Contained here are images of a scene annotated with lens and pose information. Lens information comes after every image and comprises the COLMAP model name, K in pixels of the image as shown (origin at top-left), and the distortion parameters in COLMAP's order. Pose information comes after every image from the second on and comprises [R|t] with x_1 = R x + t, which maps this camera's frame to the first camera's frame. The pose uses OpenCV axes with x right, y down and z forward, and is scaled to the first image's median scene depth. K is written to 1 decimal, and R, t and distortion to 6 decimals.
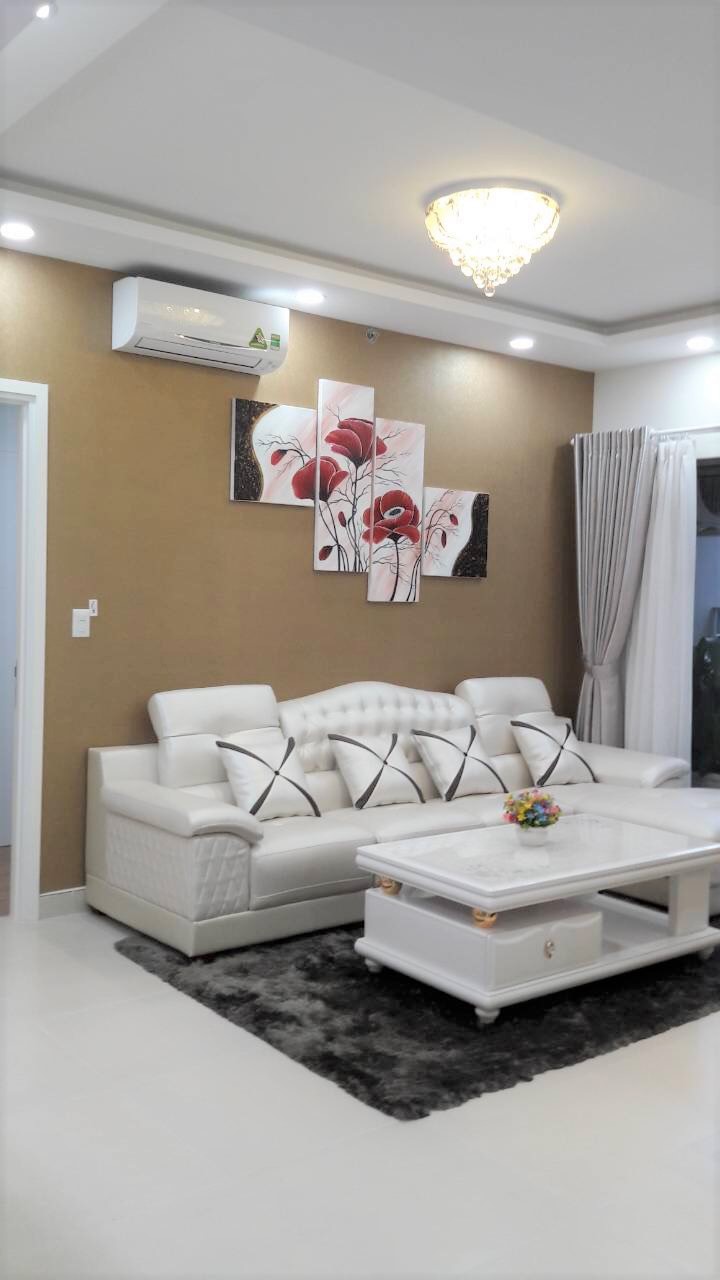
lens RADIAL K [[1154.0, 0, 359.7], [0, 1154.0, 599.8], [0, 0, 1]] dist [0.154840, -0.222215]
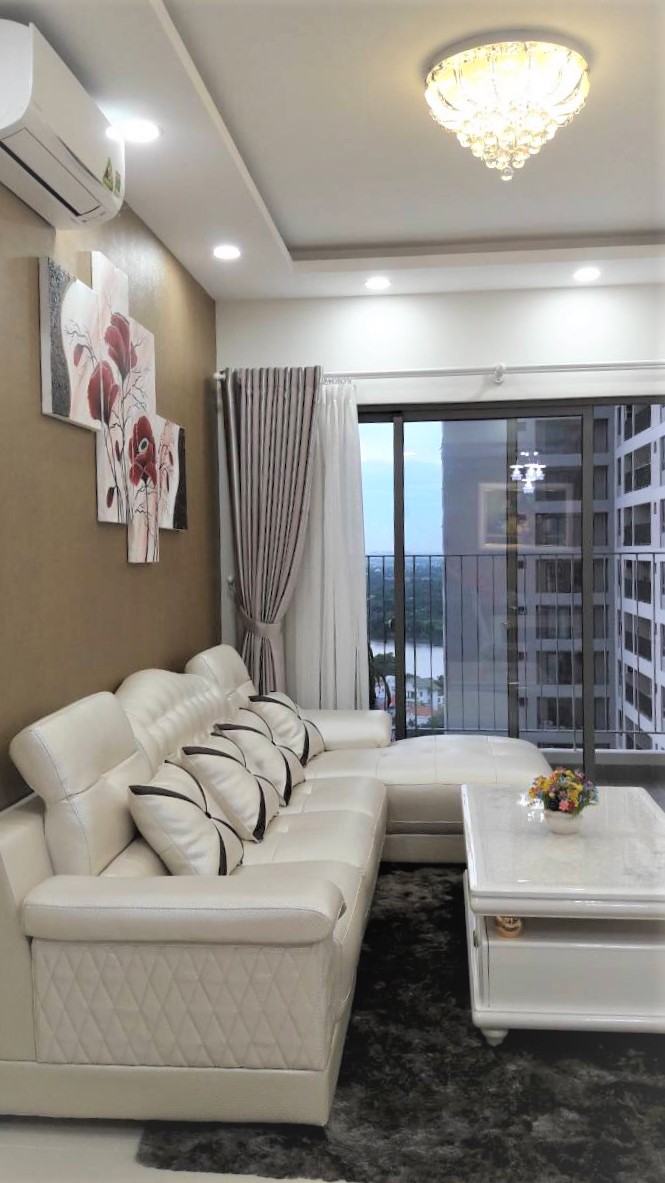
lens RADIAL K [[1032.2, 0, 330.5], [0, 1032.2, 592.0], [0, 0, 1]] dist [0.001271, -0.000112]
pose [[0.707540, -0.065108, 0.703667, -0.405659], [0.042324, 0.997863, 0.049773, -0.008653], [-0.705405, -0.005434, 0.708784, 0.473831]]
